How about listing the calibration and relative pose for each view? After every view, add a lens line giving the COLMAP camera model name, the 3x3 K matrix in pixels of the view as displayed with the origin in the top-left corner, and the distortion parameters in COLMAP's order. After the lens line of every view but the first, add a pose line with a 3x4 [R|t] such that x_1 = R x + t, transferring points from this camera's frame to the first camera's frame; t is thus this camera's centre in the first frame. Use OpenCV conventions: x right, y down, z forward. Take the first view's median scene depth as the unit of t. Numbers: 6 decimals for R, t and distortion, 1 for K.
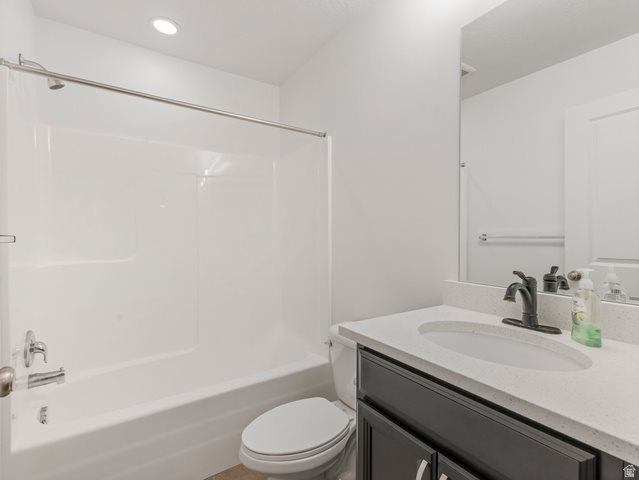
lens RADIAL K [[311.2, 0, 319.5], [0, 311.2, 240.0], [0, 0, 1]] dist [0.000405, -0.000406]
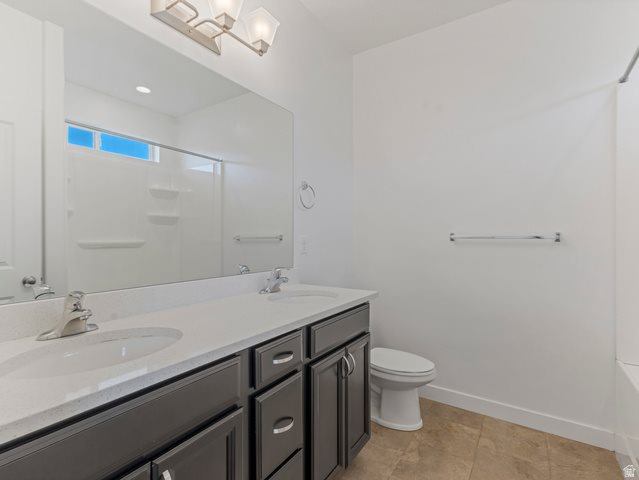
lens RADIAL K [[311.2, 0, 319.5], [0, 311.2, 240.0], [0, 0, 1]] dist [0.000405, -0.000406]
pose [[-0.376876, -0.016170, 0.926123, -0.779136], [0.001788, 0.999833, 0.018185, -0.022304], [-0.926262, 0.008509, -0.376784, 1.014650]]
